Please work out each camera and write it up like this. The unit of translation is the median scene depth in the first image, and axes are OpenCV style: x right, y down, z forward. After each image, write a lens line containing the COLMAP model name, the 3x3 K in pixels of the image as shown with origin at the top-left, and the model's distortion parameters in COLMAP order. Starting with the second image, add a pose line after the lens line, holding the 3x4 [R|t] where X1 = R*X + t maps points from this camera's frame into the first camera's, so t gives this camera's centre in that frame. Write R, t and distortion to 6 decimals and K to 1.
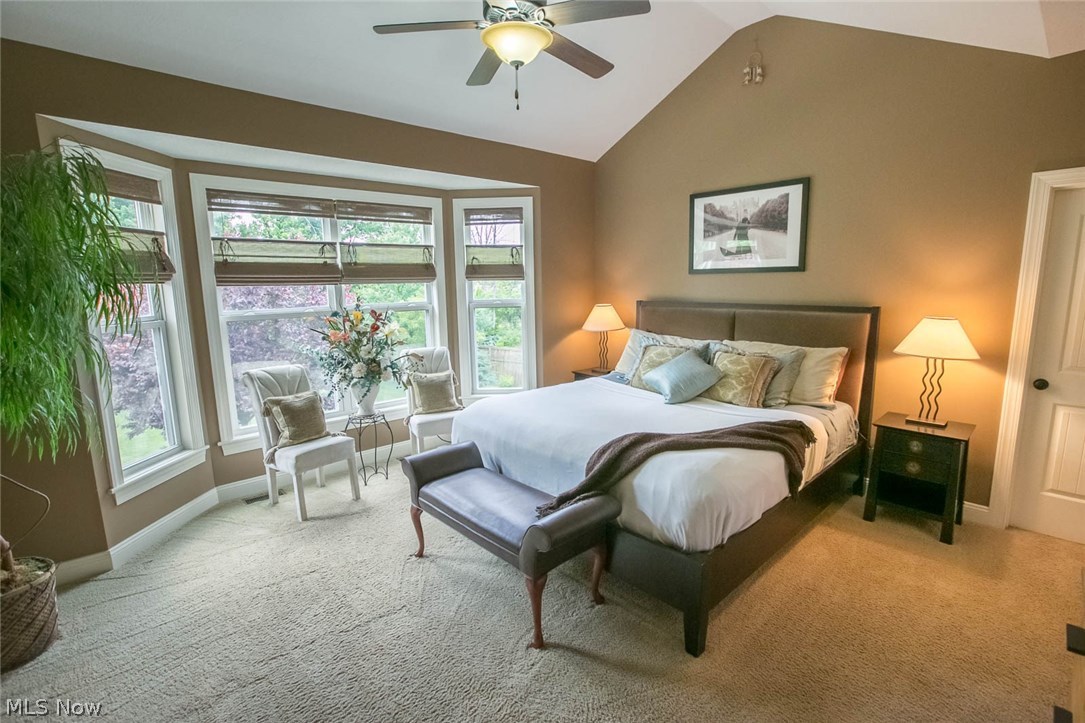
lens RADIAL K [[479.2, 0, 540.2], [0, 479.2, 374.9], [0, 0, 1]] dist [-0.001070, -0.000027]
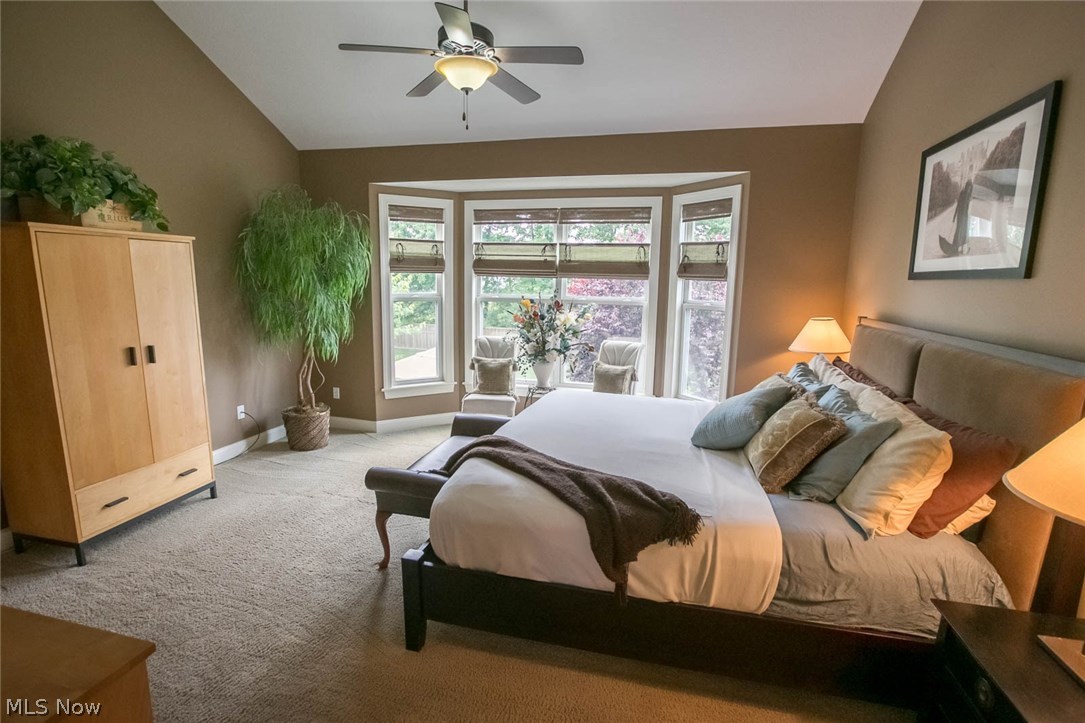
lens RADIAL K [[501.8, 0, 542.5], [0, 501.8, 361.5], [0, 0, 1]] dist [-0.047523, 0.018248]
pose [[0.545358, 0.164505, -0.821902, 0.616210], [-0.198379, 0.978026, 0.064123, -0.057954], [0.814390, 0.128078, 0.566008, 0.287045]]
